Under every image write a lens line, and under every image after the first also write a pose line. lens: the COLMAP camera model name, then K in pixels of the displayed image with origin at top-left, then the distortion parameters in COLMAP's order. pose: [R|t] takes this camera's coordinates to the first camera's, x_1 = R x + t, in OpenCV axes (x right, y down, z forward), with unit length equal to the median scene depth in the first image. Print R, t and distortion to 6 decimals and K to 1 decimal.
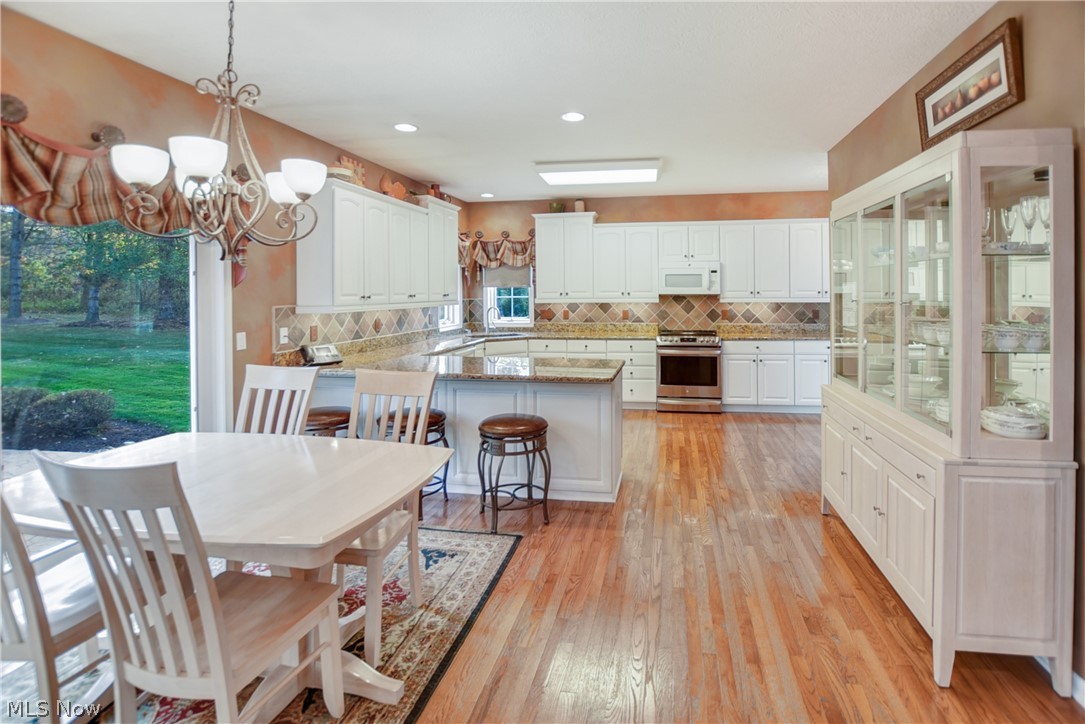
lens RADIAL K [[507.8, 0, 612.8], [0, 507.8, 292.6], [0, 0, 1]] dist [0.005010, 0.004281]
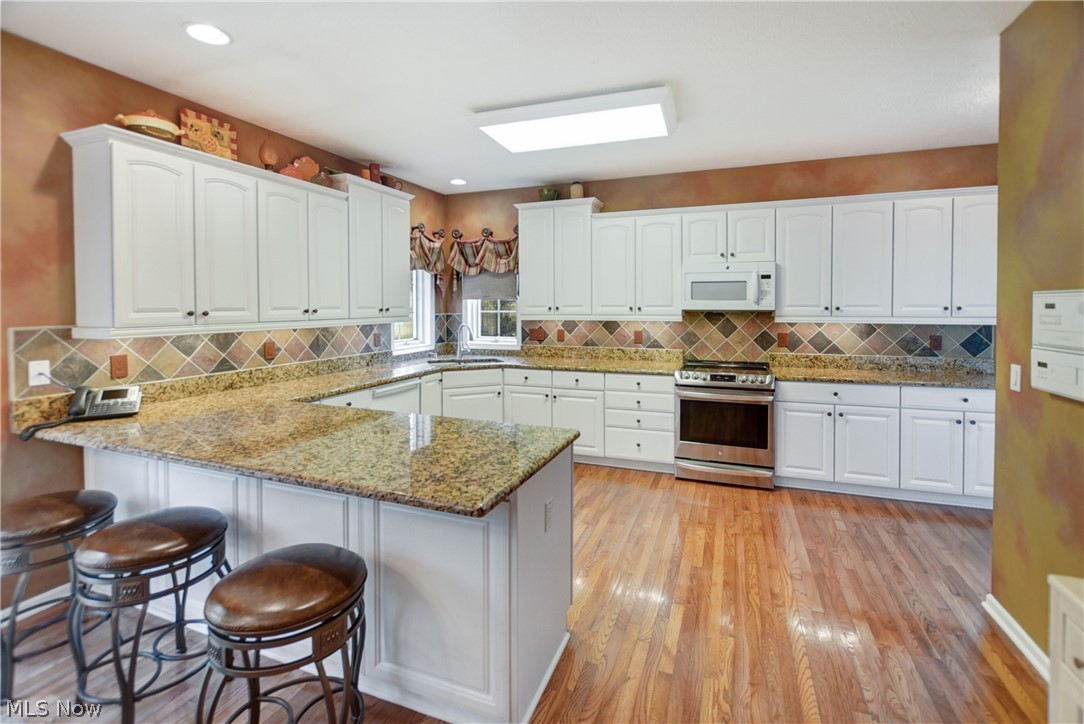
lens RADIAL K [[493.8, 0, 557.0], [0, 493.8, 316.7], [0, 0, 1]] dist [-0.005935, 0.001570]
pose [[0.974566, 0.009419, -0.223904, 0.076829], [-0.004186, 0.999707, 0.023835, -0.002805], [0.224063, -0.022291, 0.974320, 0.303131]]
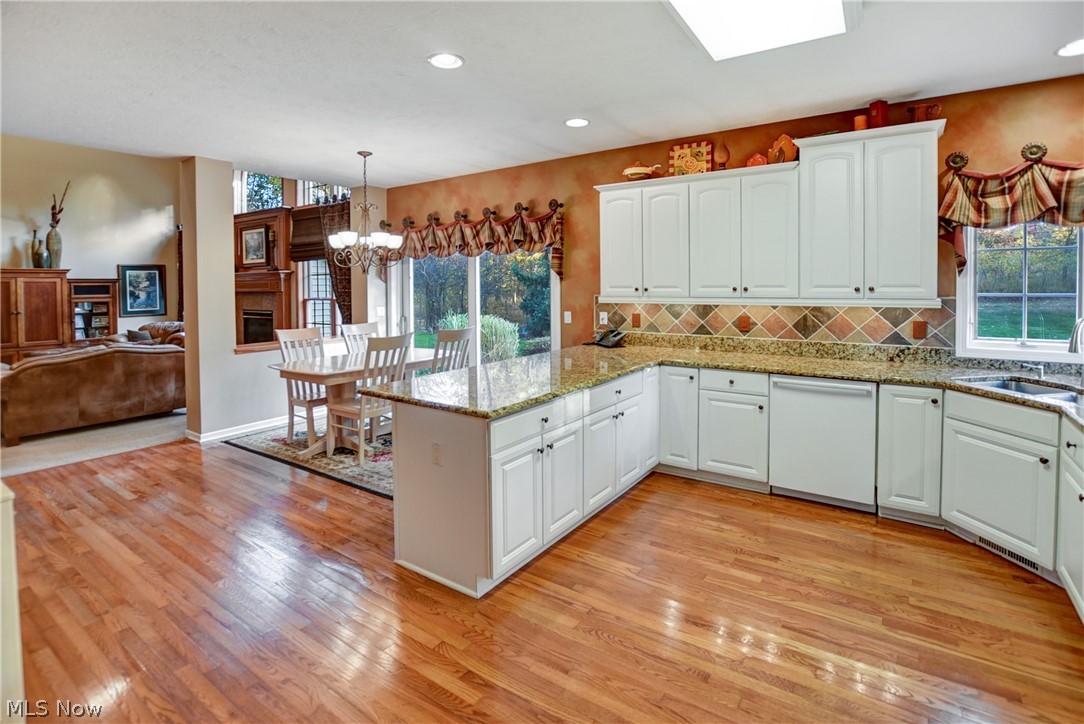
lens RADIAL K [[493.8, 0, 546.8], [0, 493.8, 290.0], [0, 0, 1]] dist [-0.005935, 0.001570]
pose [[-0.415293, 0.020511, -0.909456, 0.302350], [0.005721, 0.999785, 0.019936, -0.006493], [0.909670, 0.003076, -0.415321, 0.786062]]
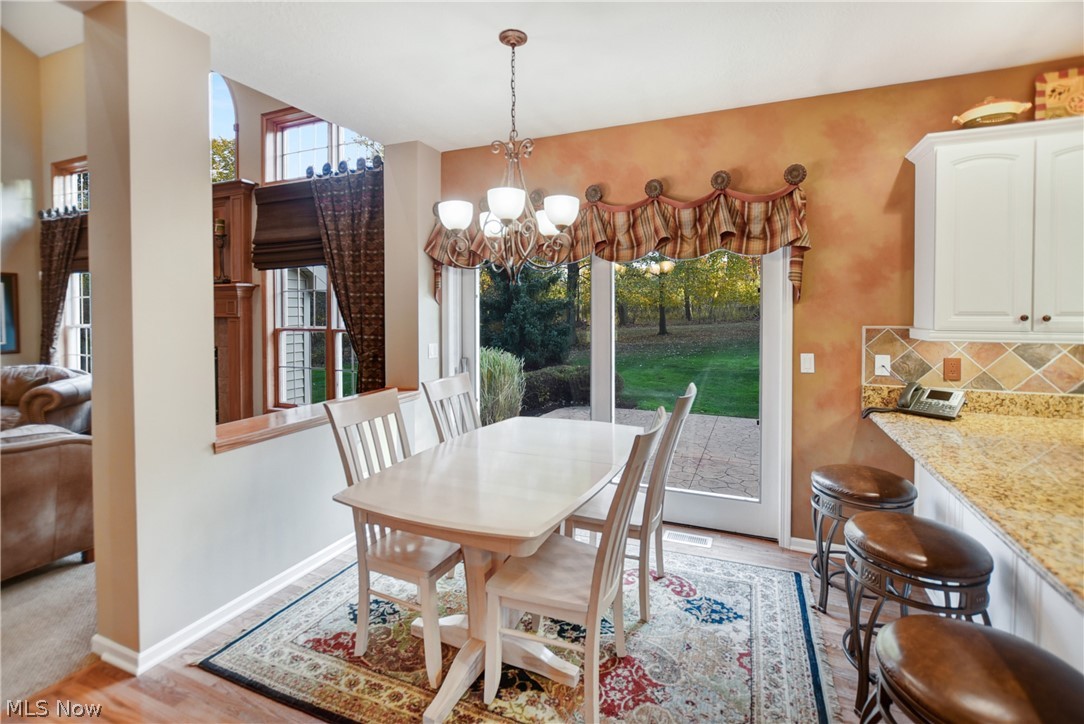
lens RADIAL K [[493.8, 0, 547.6], [0, 493.8, 320.2], [0, 0, 1]] dist [-0.005935, 0.001570]
pose [[-0.250668, 0.031896, -0.967548, 0.110462], [-0.001214, 0.999446, 0.033262, -0.004161], [0.968072, 0.009512, -0.250490, 0.394072]]
